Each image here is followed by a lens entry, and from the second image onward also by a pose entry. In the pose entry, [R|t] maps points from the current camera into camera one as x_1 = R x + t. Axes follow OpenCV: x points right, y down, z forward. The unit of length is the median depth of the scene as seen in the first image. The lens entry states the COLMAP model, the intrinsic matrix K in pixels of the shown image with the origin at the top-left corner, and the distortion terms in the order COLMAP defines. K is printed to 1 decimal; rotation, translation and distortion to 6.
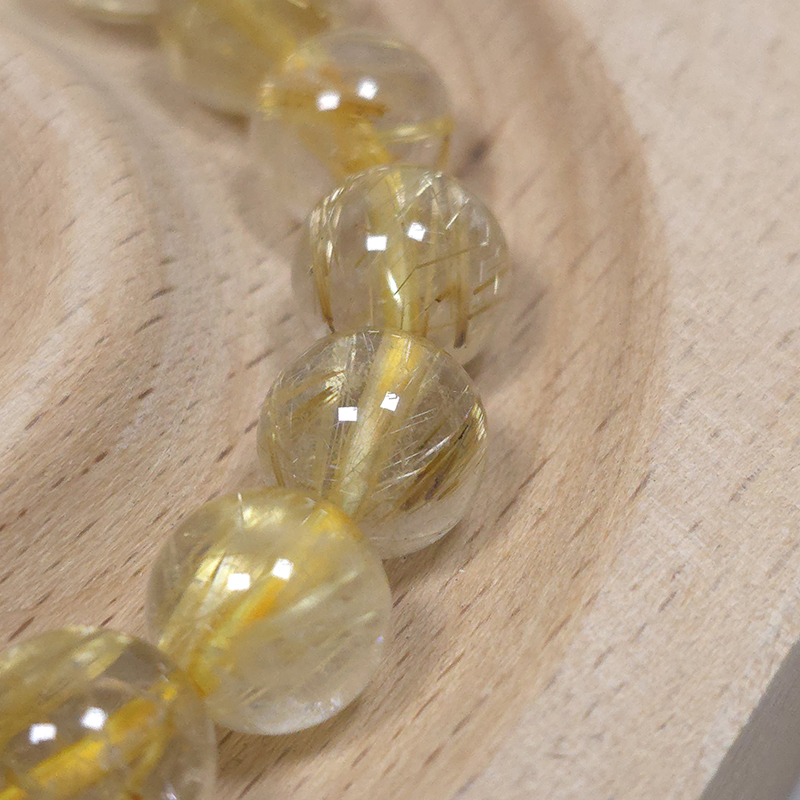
lens RADIAL K [[2407.8, 0, 375.6], [0, 2407.8, 398.4], [0, 0, 1]] dist [0.142881, -0.812083]
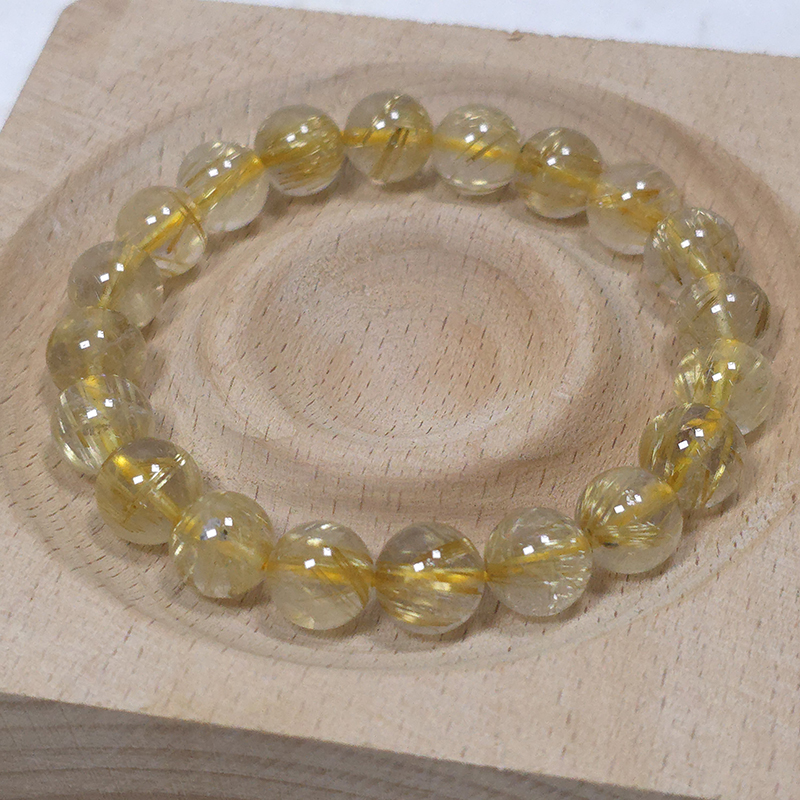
lens RADIAL K [[2320.0, 0, 375.0], [0, 2320.0, 401.4], [0, 0, 1]] dist [0.247478, -0.908481]
pose [[0.939403, -0.280250, 0.197437, -0.822649], [0.293078, 0.955315, -0.038448, 0.085079], [-0.177840, 0.093983, 0.979561, -1.215016]]
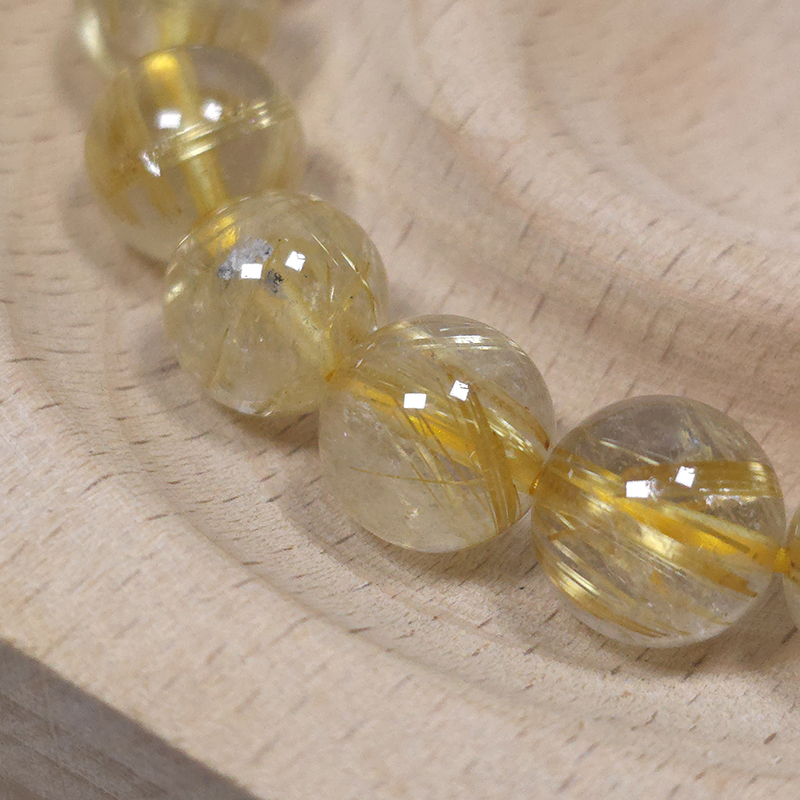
lens RADIAL K [[2407.8, 0, 375.6], [0, 2407.8, 398.4], [0, 0, 1]] dist [0.142881, -0.812083]
pose [[0.998548, 0.036678, -0.039464, -0.477414], [-0.036352, 0.999299, 0.008946, 0.118163], [0.039764, -0.007498, 0.999181, -0.104663]]
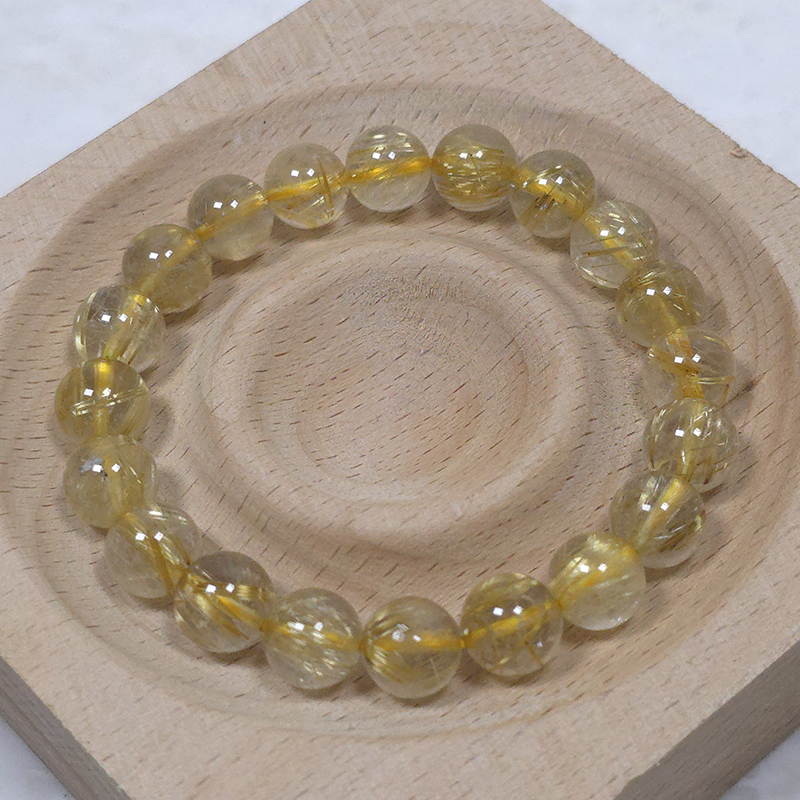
lens RADIAL K [[2320.0, 0, 375.0], [0, 2320.0, 401.4], [0, 0, 1]] dist [0.247478, -0.908481]
pose [[0.953583, 0.192249, -0.231773, 0.253812], [-0.174364, 0.980037, 0.095526, -0.277961], [0.245511, -0.050679, 0.968068, -1.349984]]
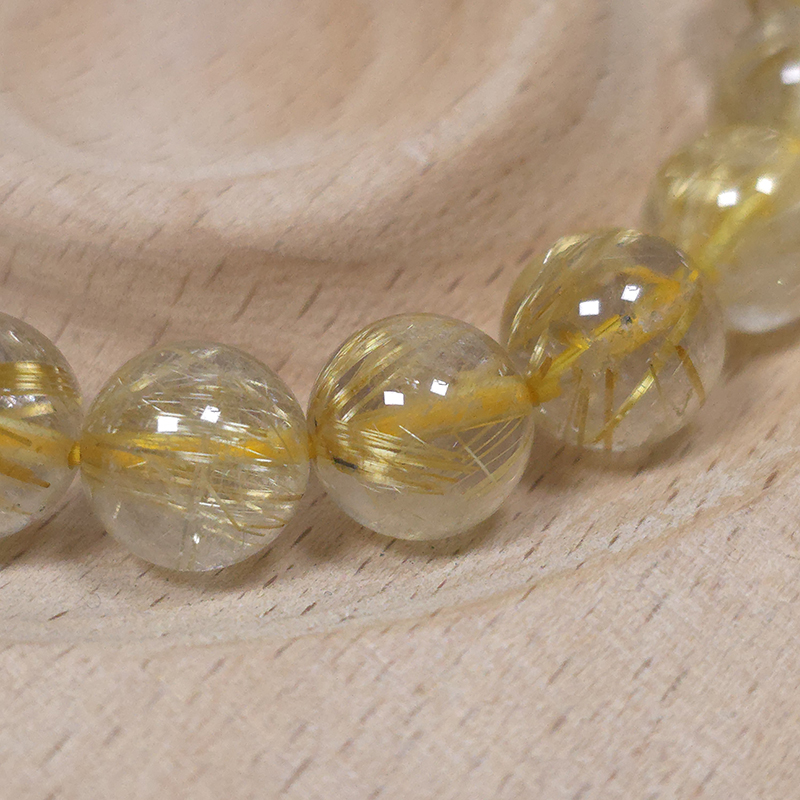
lens RADIAL K [[2407.8, 0, 375.6], [0, 2407.8, 398.4], [0, 0, 1]] dist [0.142881, -0.812083]
pose [[0.999864, -0.016232, 0.002864, -0.223110], [0.016261, 0.999814, -0.010367, 0.174999], [-0.002695, 0.010412, 0.999942, -0.176298]]
